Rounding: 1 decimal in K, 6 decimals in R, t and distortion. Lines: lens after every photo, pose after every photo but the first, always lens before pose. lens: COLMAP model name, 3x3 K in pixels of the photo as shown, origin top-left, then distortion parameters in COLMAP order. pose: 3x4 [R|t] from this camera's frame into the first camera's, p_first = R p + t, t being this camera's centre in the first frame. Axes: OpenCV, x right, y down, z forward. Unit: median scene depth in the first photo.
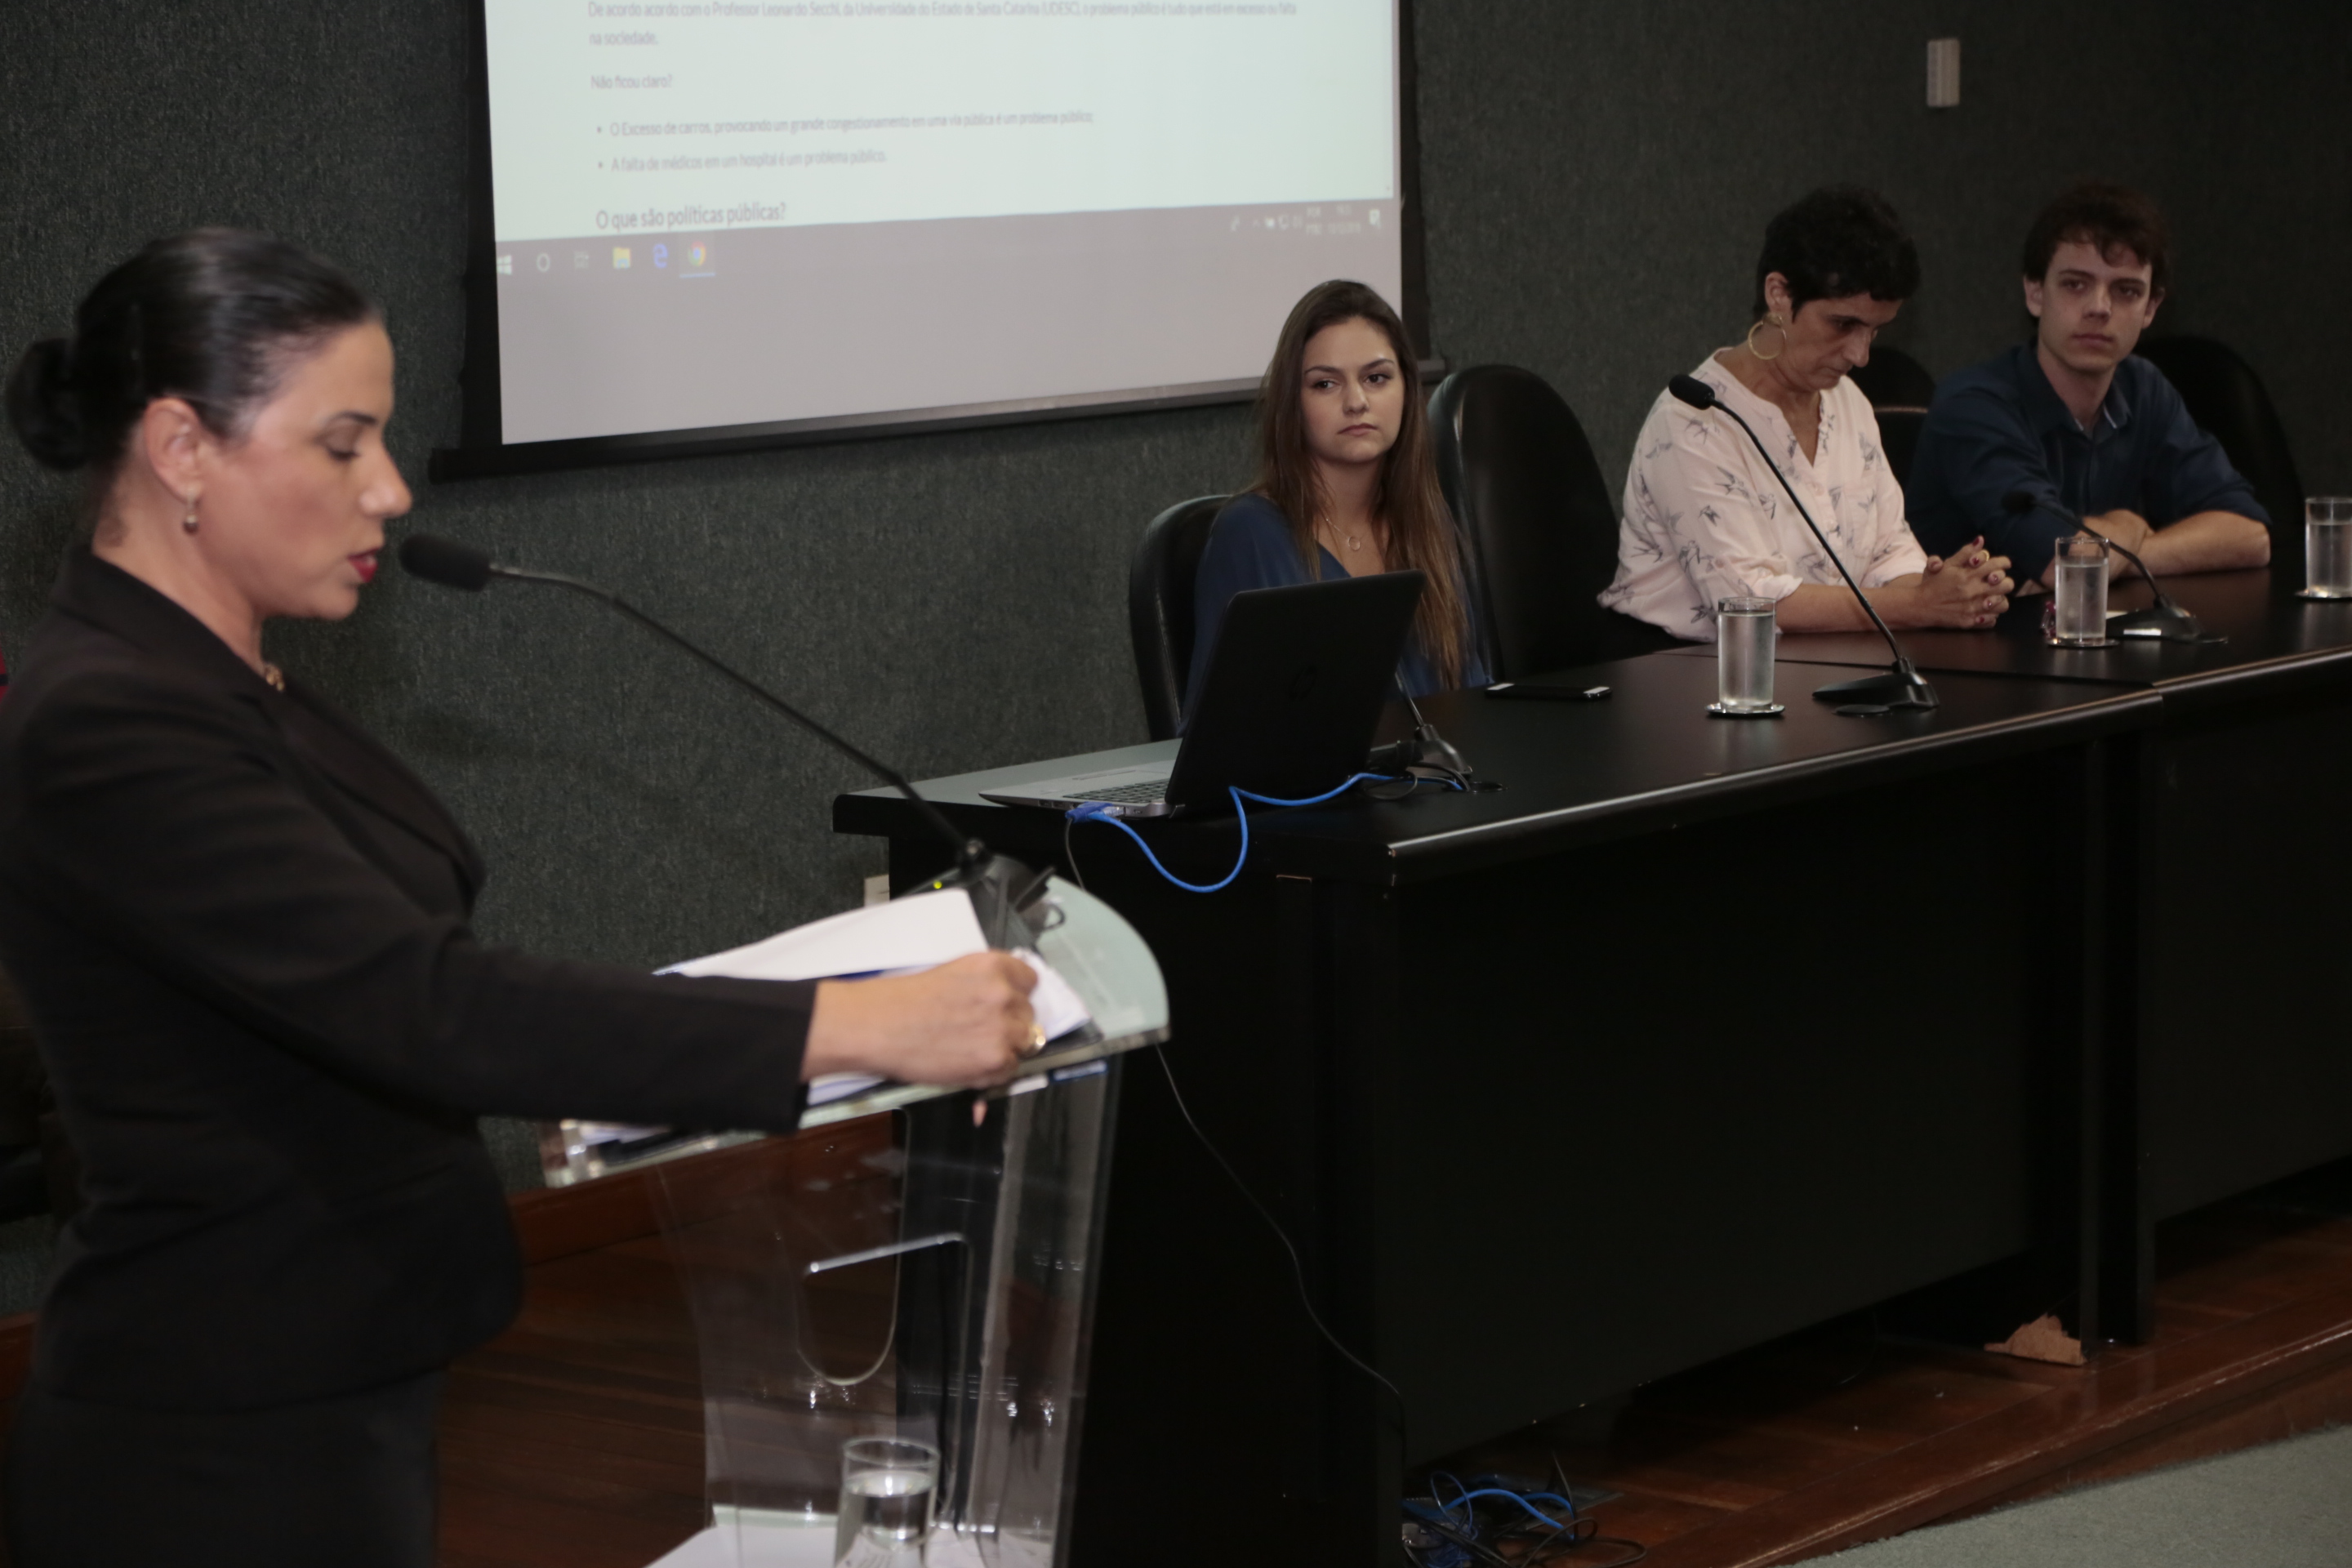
lens RADIAL K [[5793.9, 0, 1186.7], [0, 5793.9, 781.7], [0, 0, 1]] dist [0.632960, 0.000000]
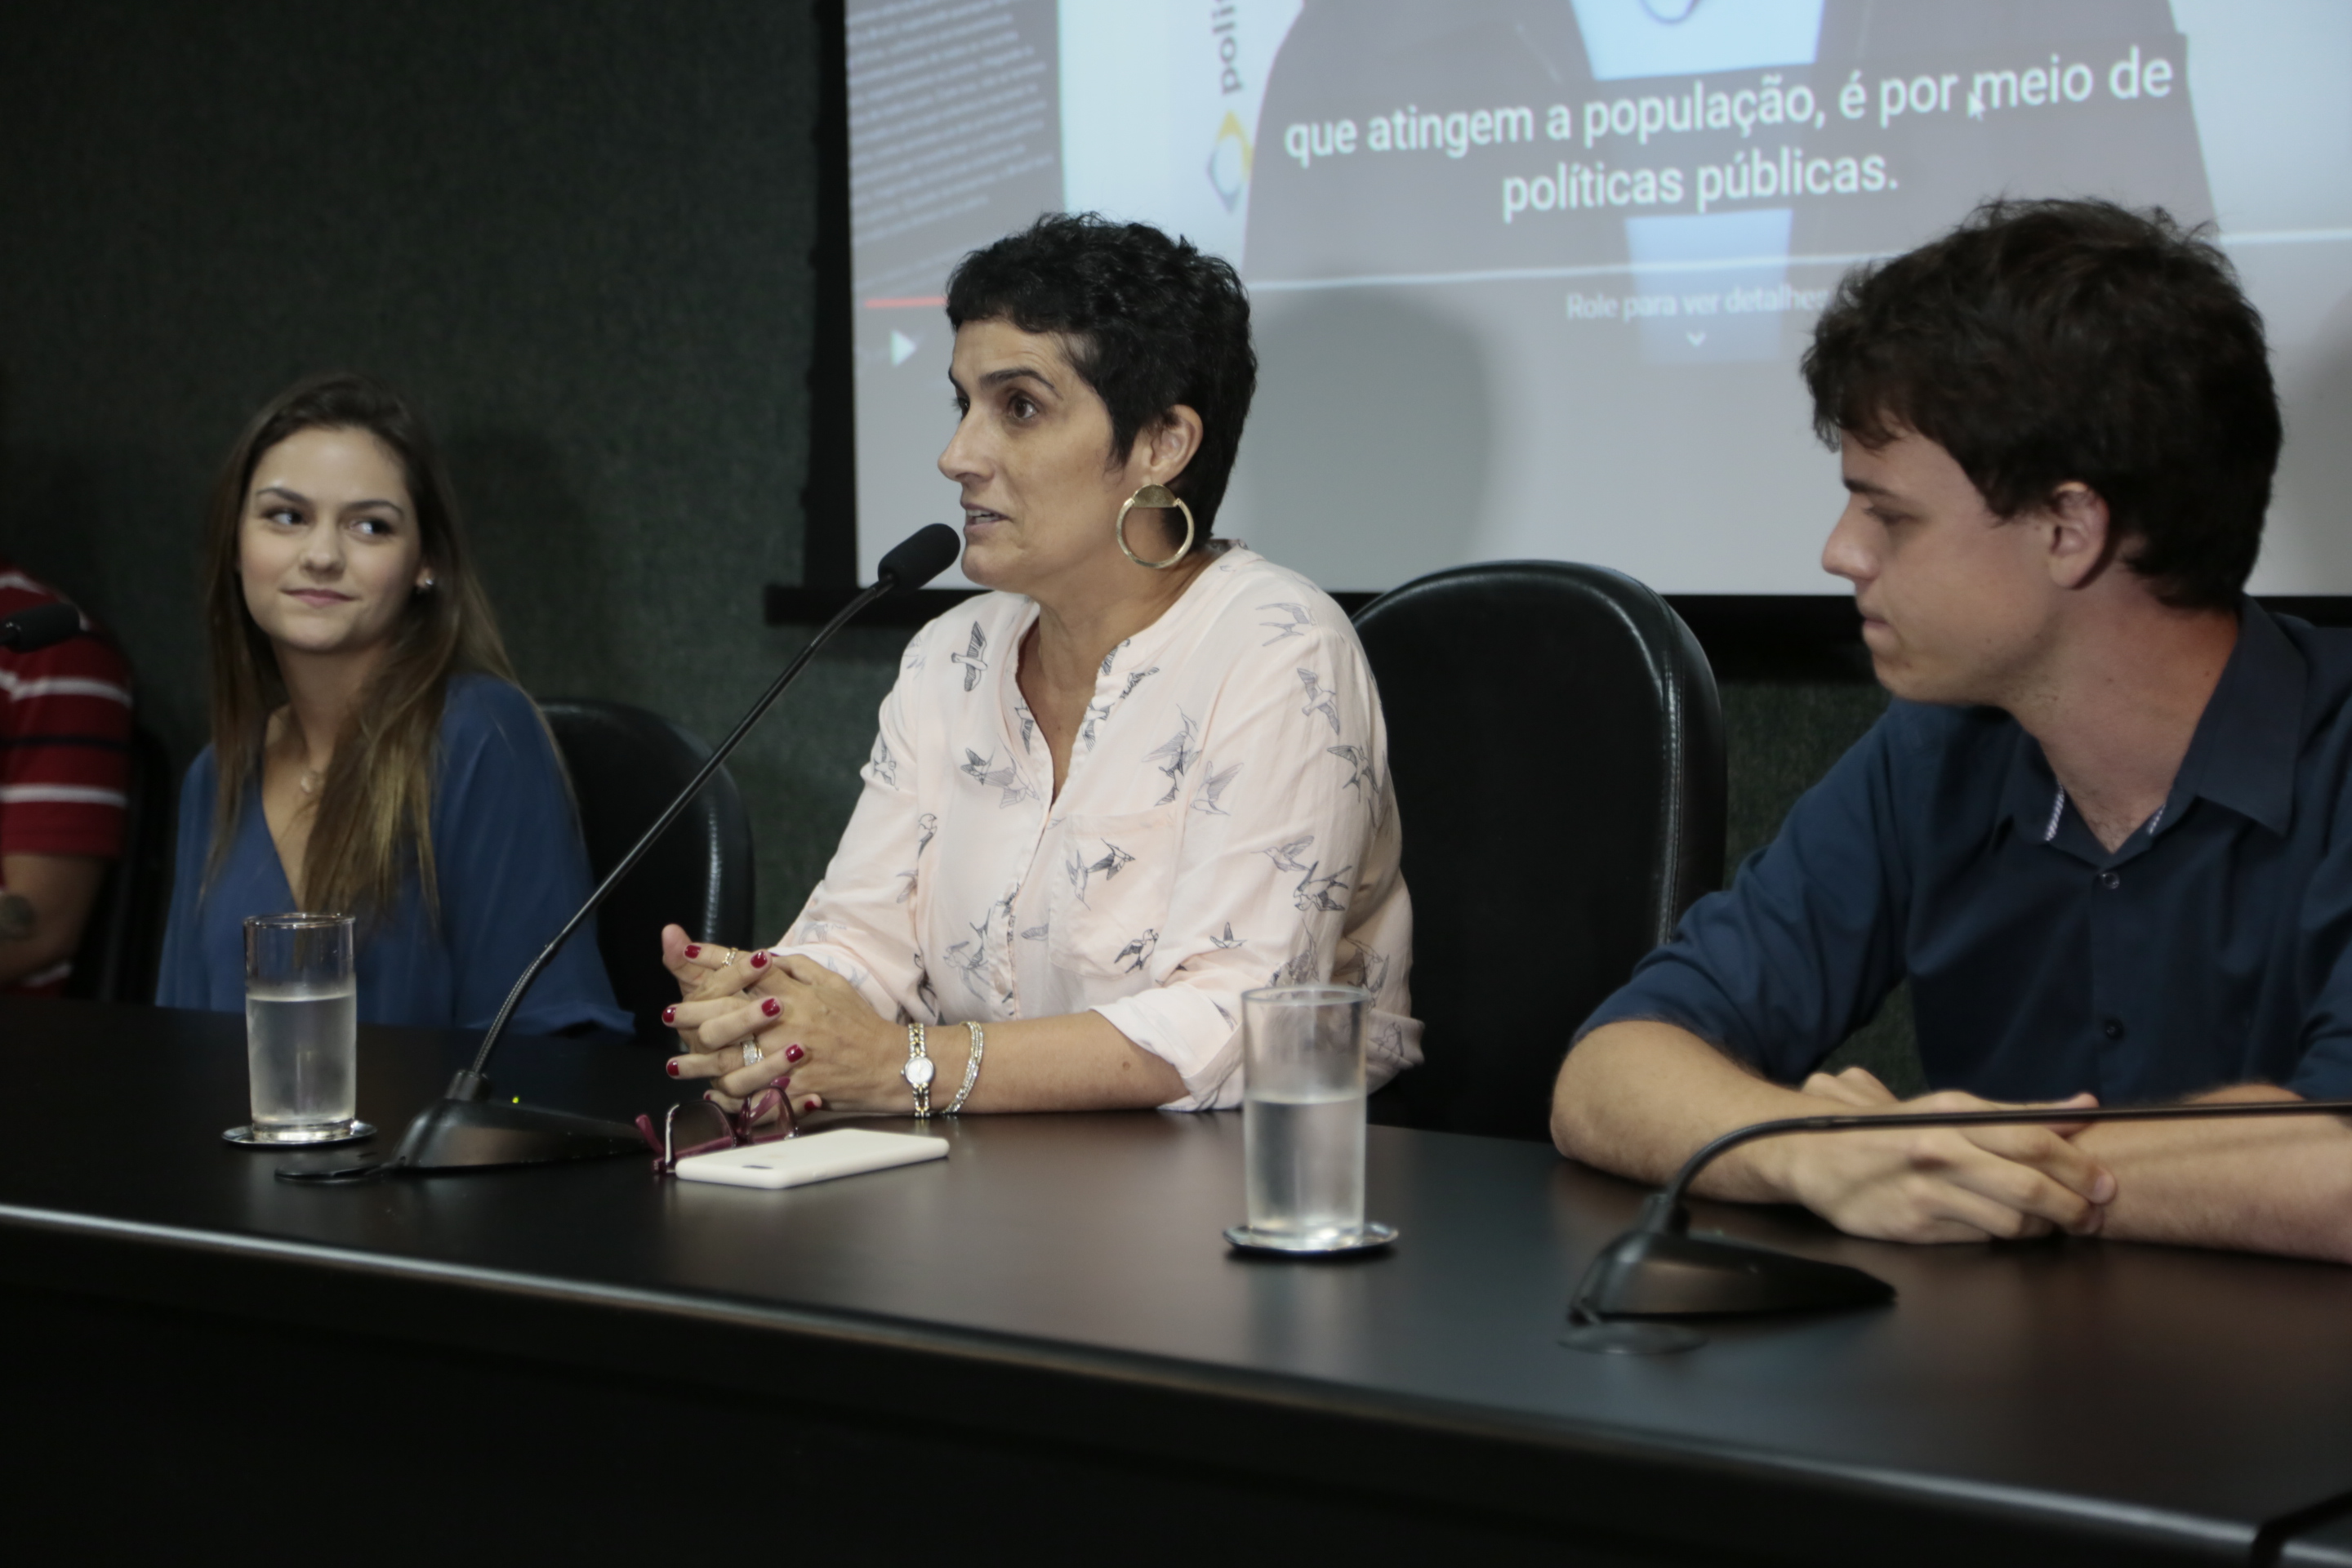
lens RADIAL K [[5270.5, 0, 1115.1], [0, 5270.5, 689.4], [0, 0, 1]] dist [0.559639, 0.000000]
pose [[-0.077424, 0.068819, -0.994620, 0.570393], [-0.105780, 0.991417, 0.076832, -0.099479], [0.991371, 0.111160, -0.069480, 1.057785]]
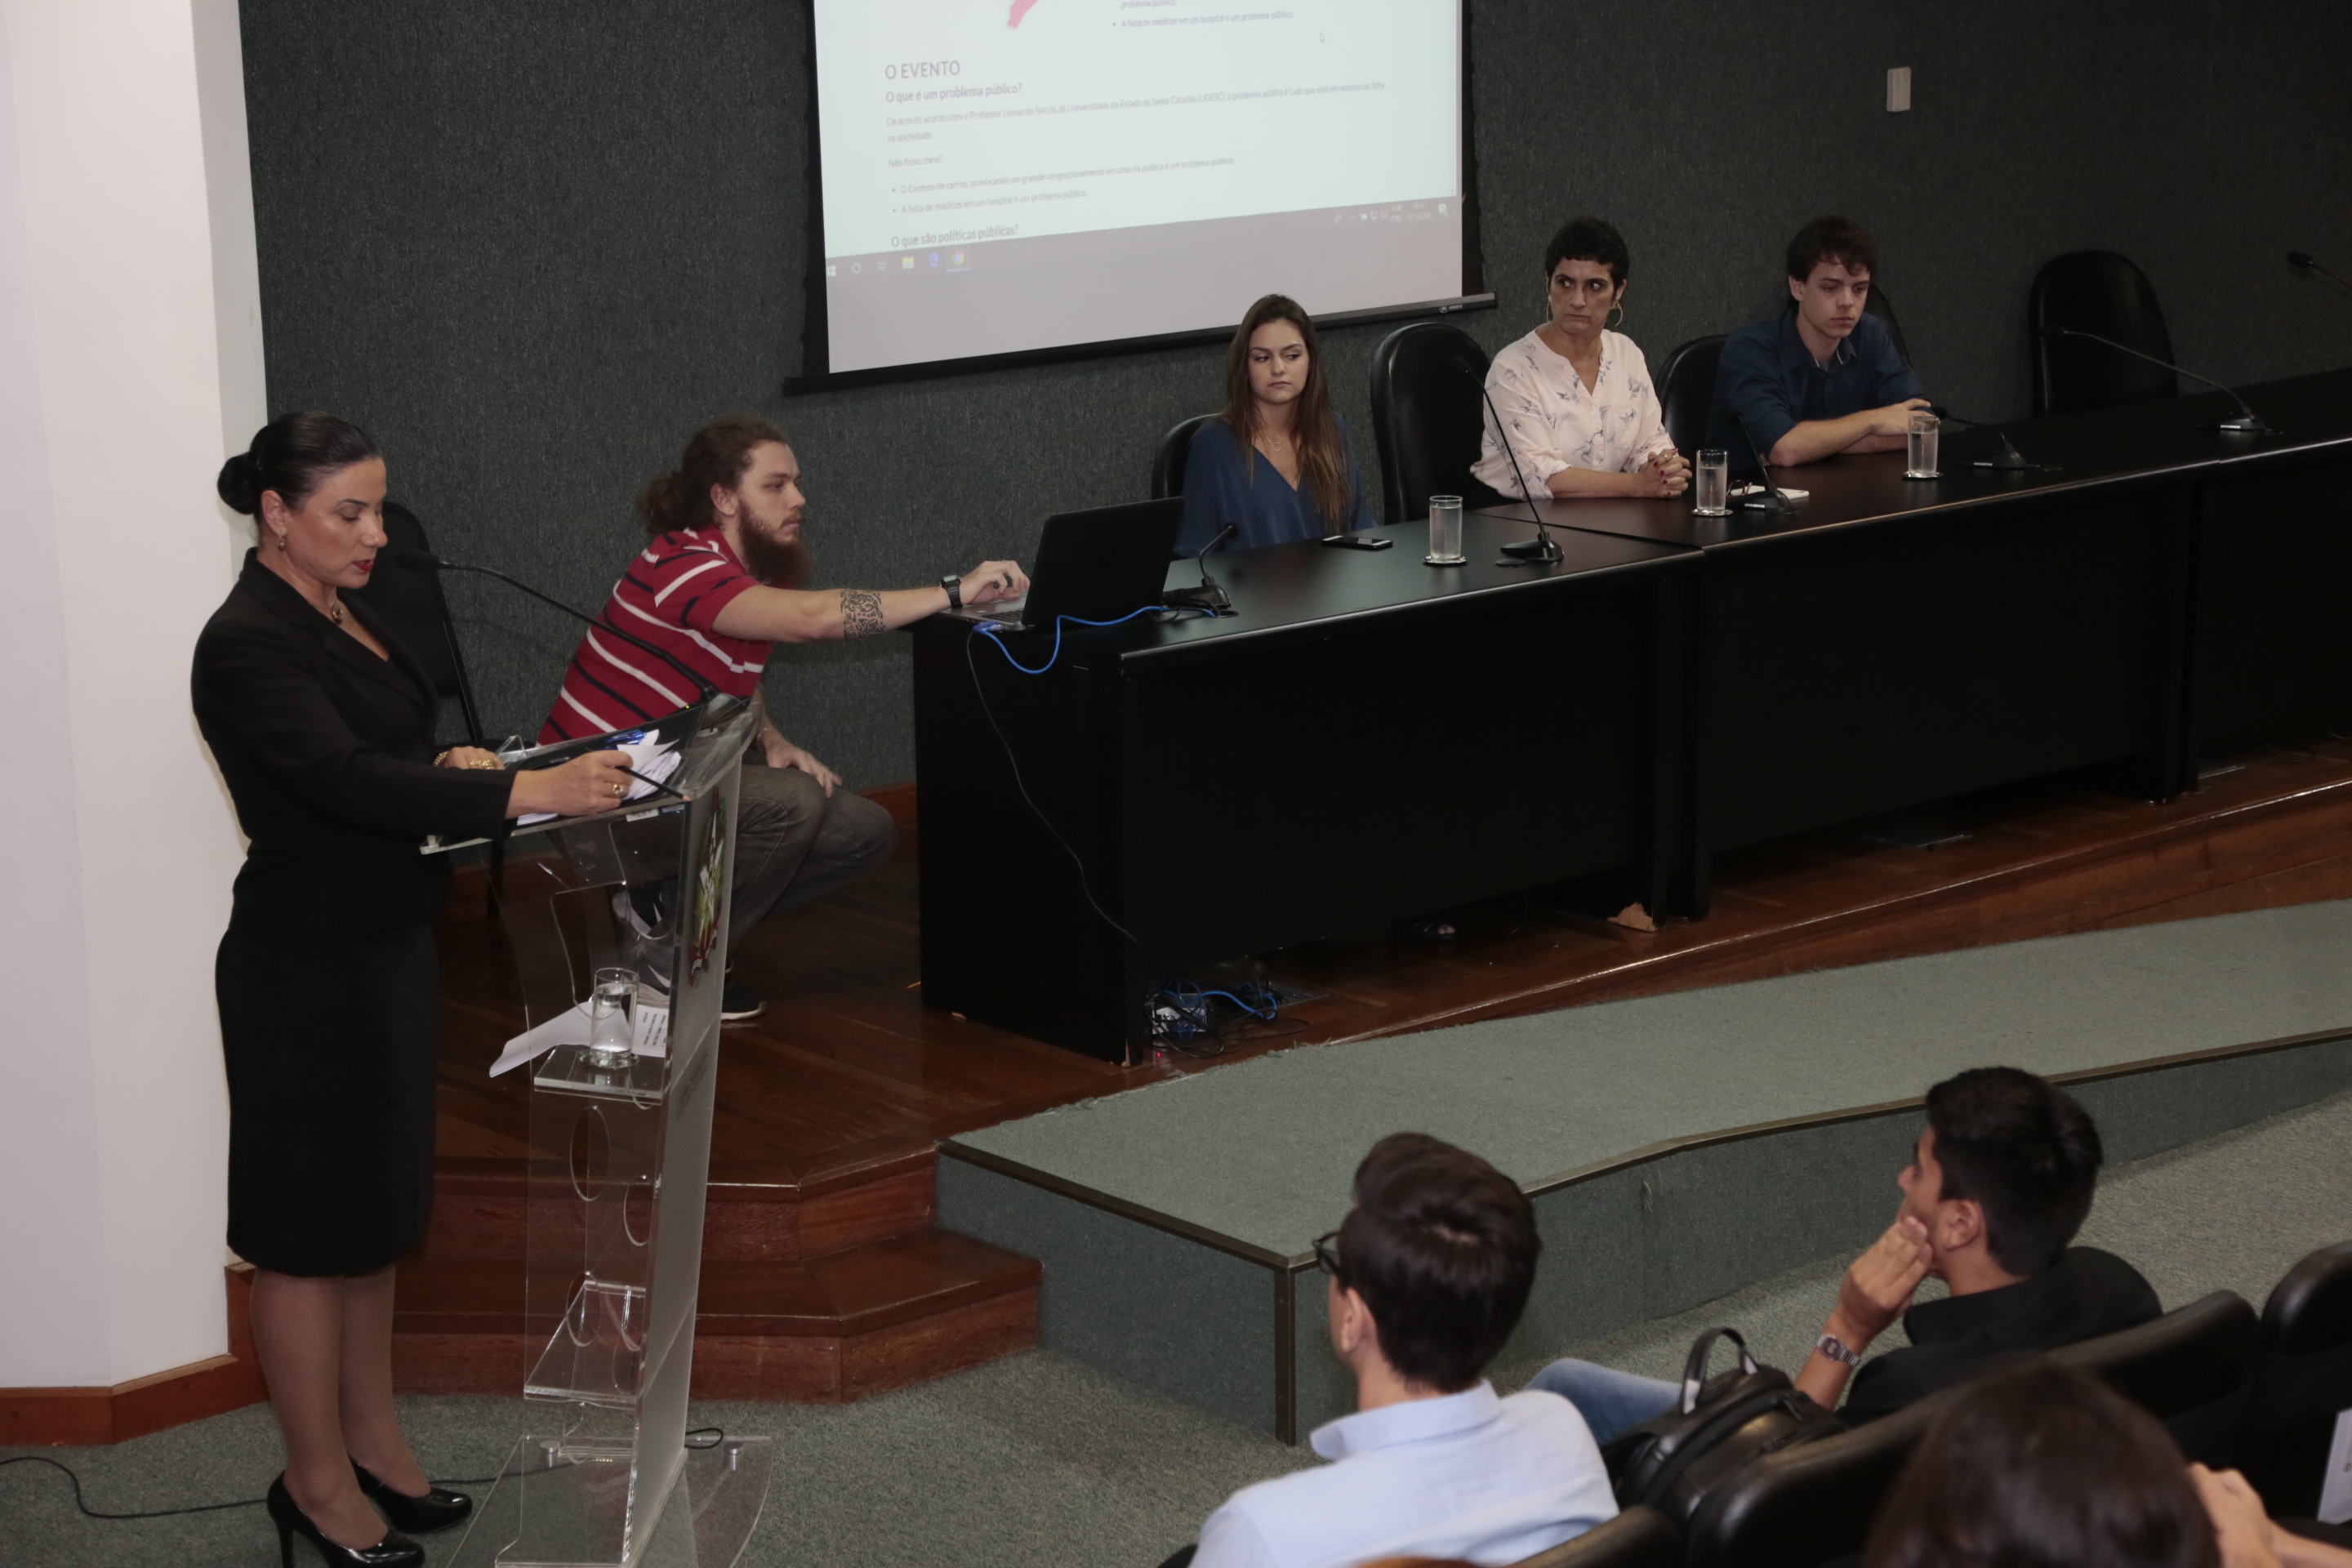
lens RADIAL K [[4451.4, 0, 1180.2], [0, 4451.4, 783.7], [0, 0, 1]] dist [0.354823, 0.000000]
pose [[0.980318, 0.039194, -0.193496, 0.246475], [-0.021709, 0.995552, 0.091675, -0.058839], [0.196228, -0.085670, 0.976809, -0.299088]]
